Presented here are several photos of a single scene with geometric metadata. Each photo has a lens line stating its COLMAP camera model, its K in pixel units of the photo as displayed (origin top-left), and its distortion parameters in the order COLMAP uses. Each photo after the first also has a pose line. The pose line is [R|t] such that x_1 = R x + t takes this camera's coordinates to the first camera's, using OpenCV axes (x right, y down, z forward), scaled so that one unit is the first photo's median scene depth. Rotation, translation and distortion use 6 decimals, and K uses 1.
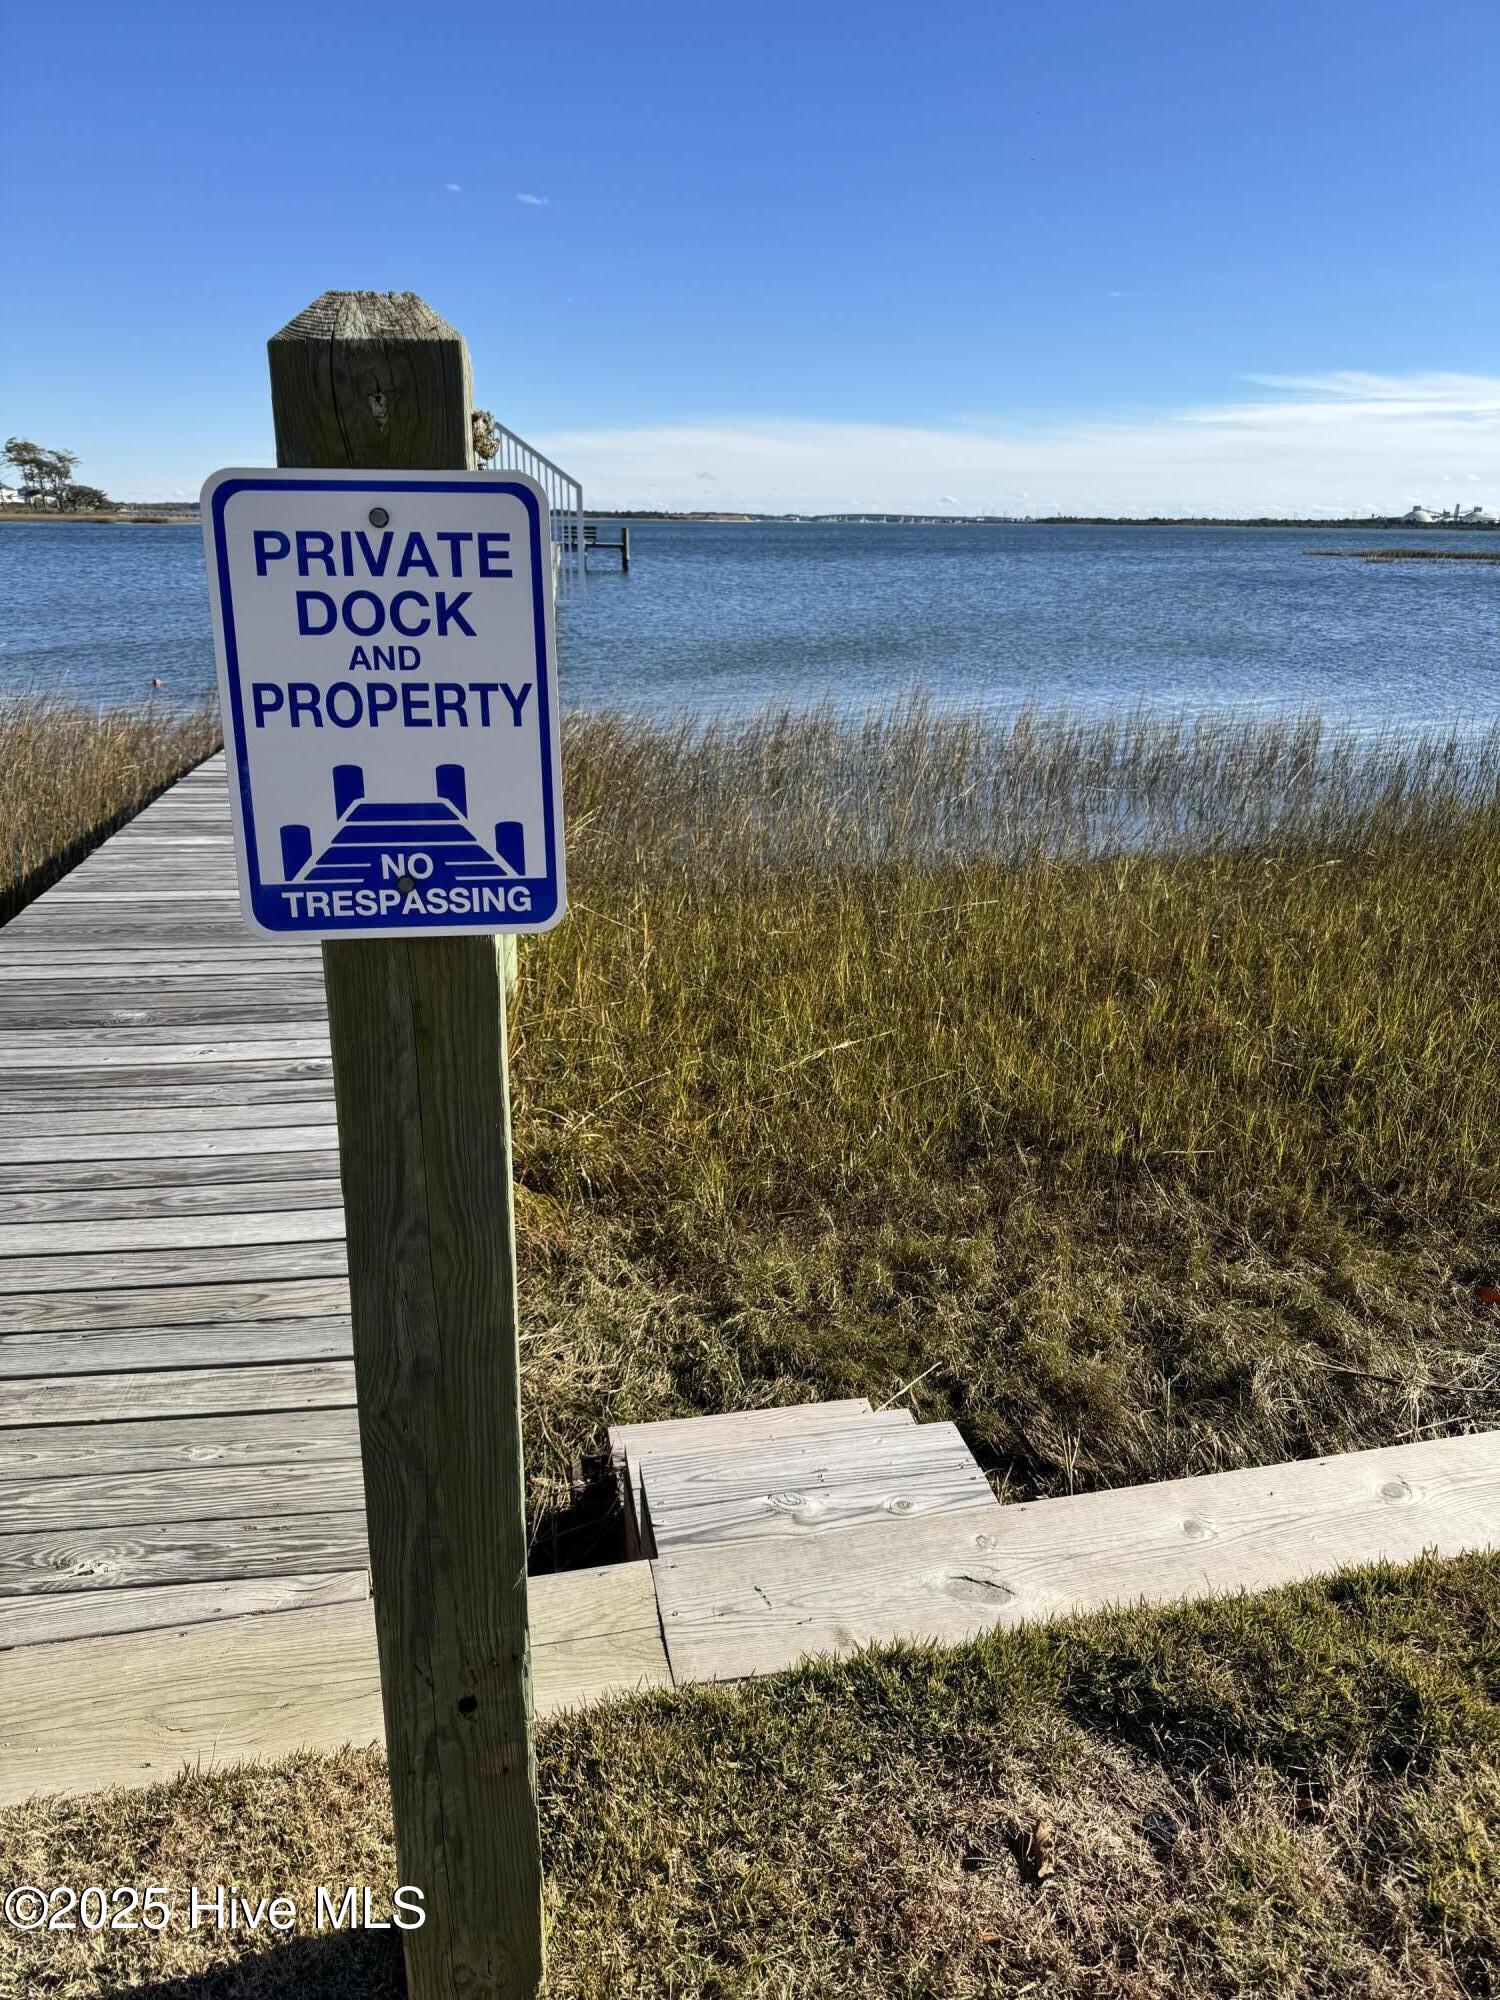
lens RADIAL K [[1293.6, 0, 796.4], [0, 1293.6, 916.2], [0, 0, 1]] dist [0.027442, -0.034695]
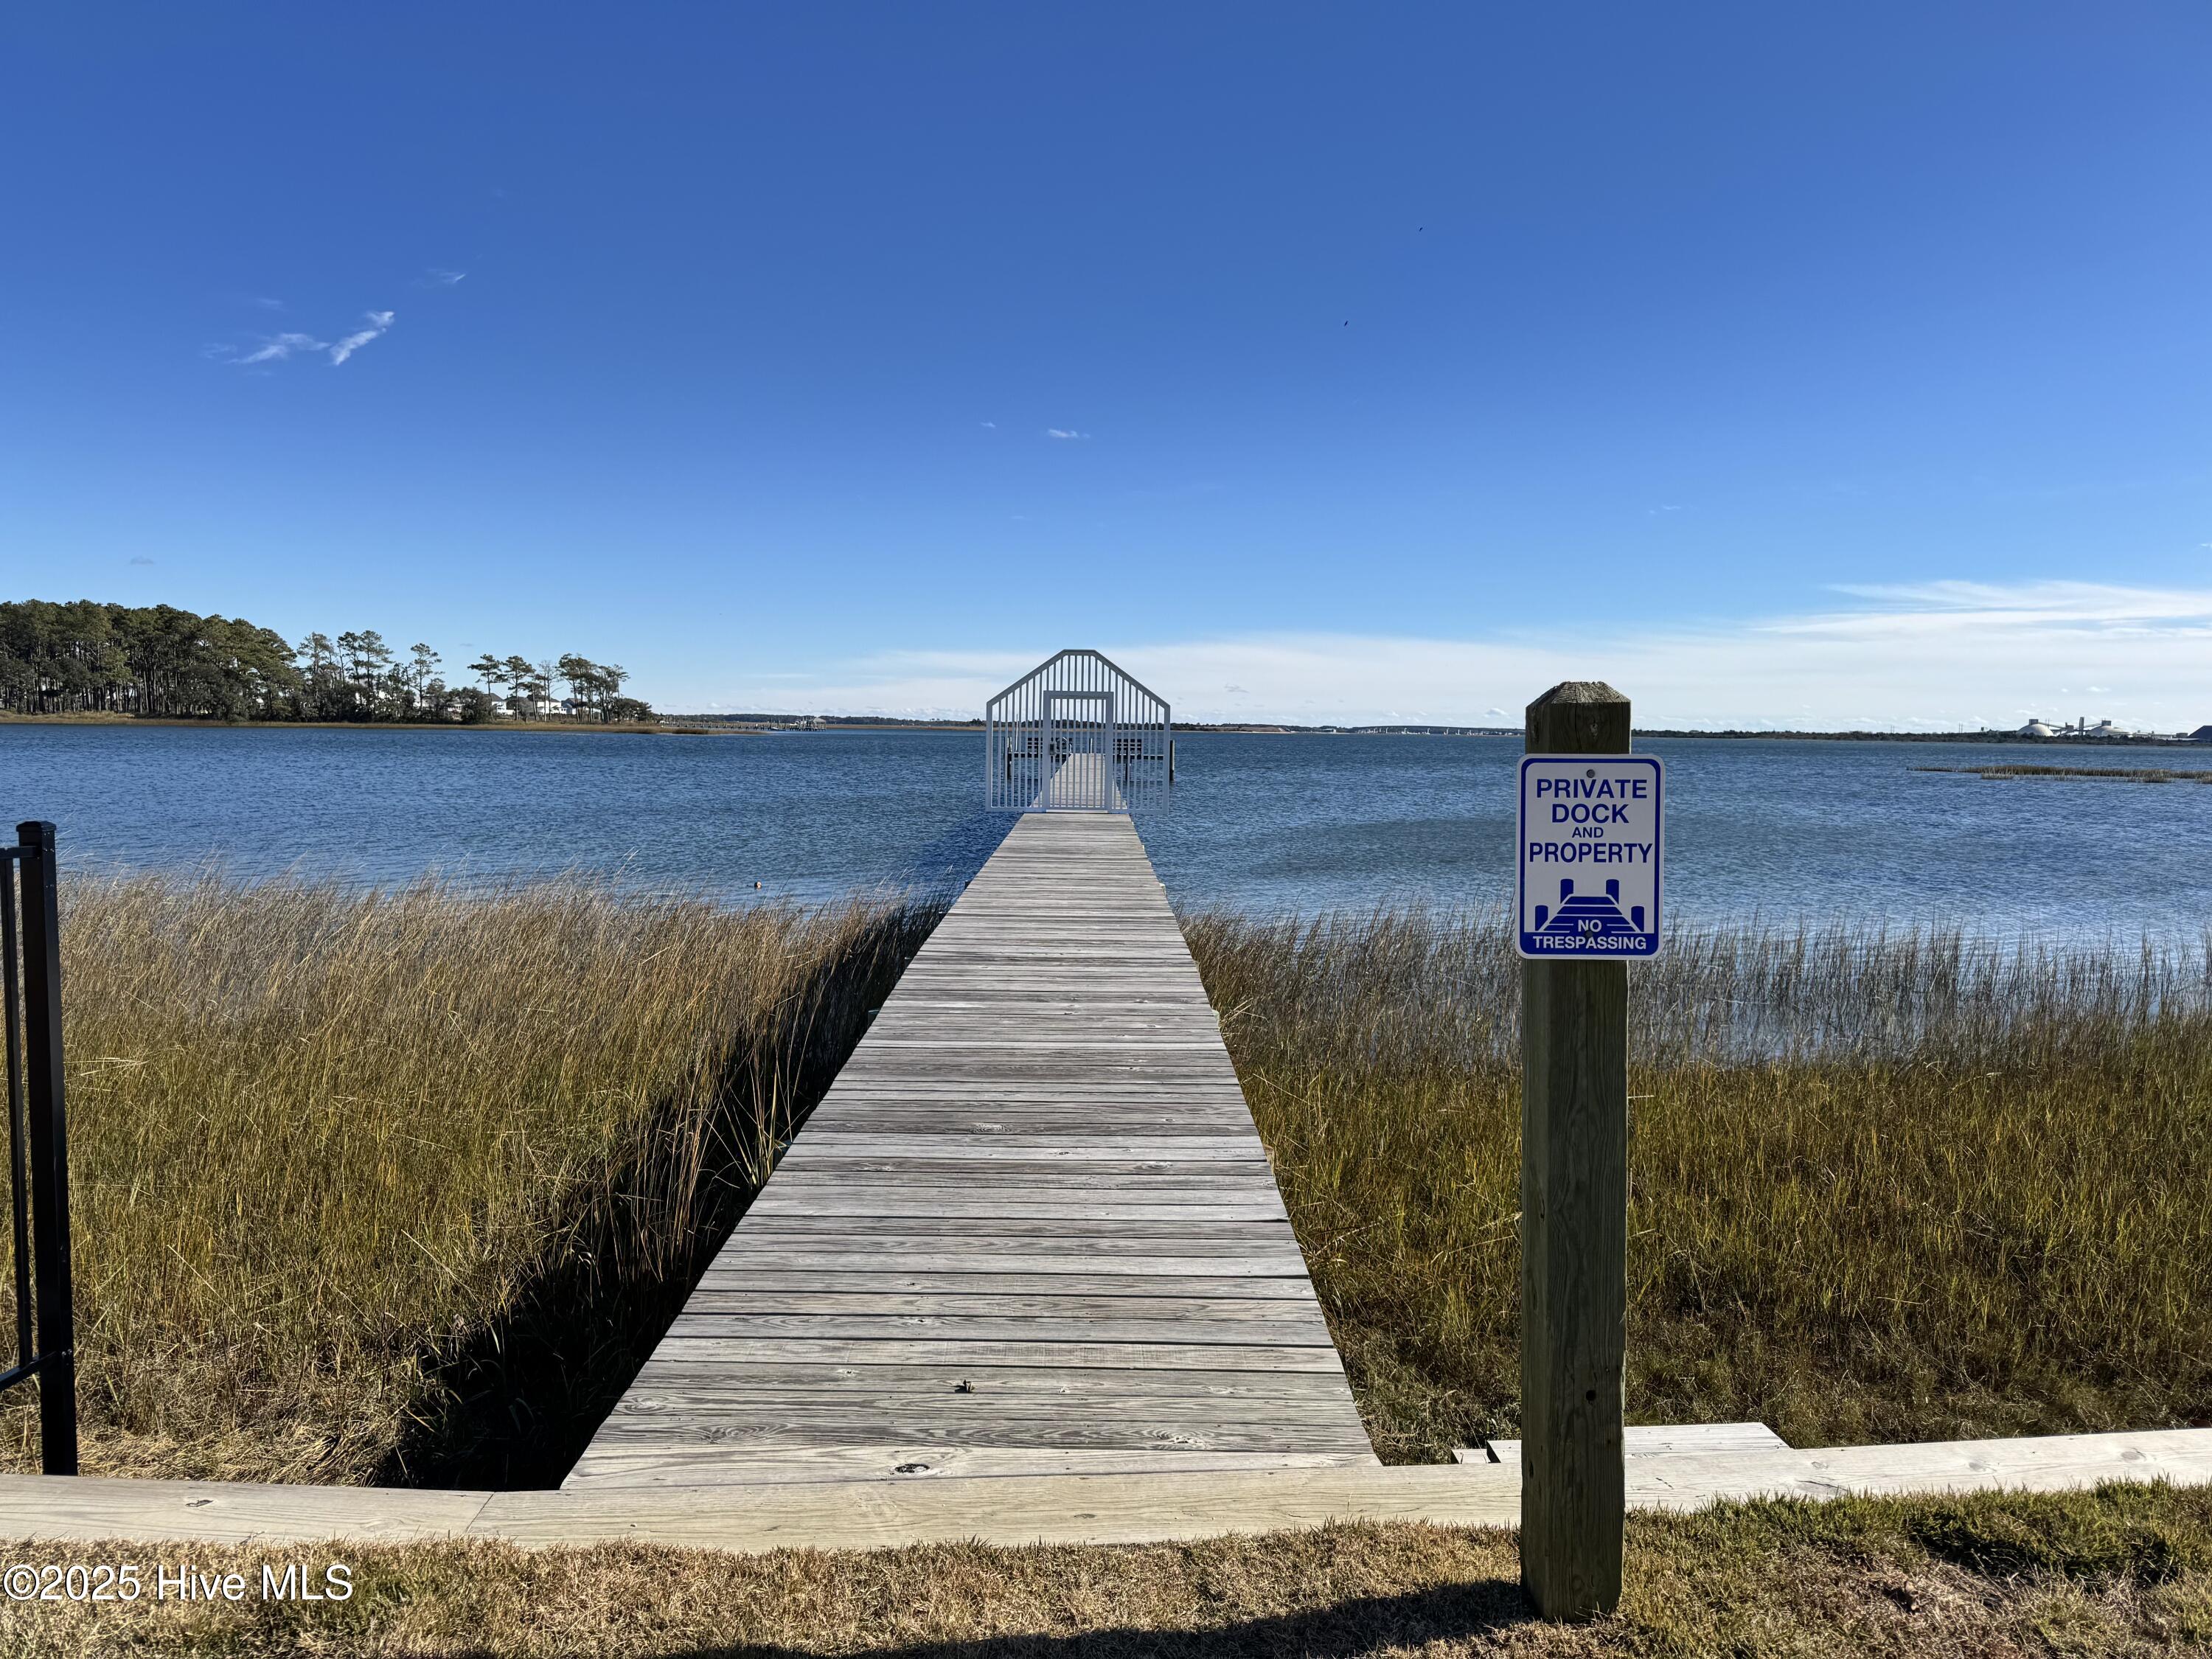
lens RADIAL K [[1430.8, 0, 1167.0], [0, 1430.8, 804.4], [0, 0, 1]] dist [0.027442, -0.034695]
pose [[0.993548, 0.008078, -0.113123, -0.173783], [-0.035304, 0.969929, -0.240815, 0.090557], [0.107776, 0.243255, 0.963956, -0.329945]]
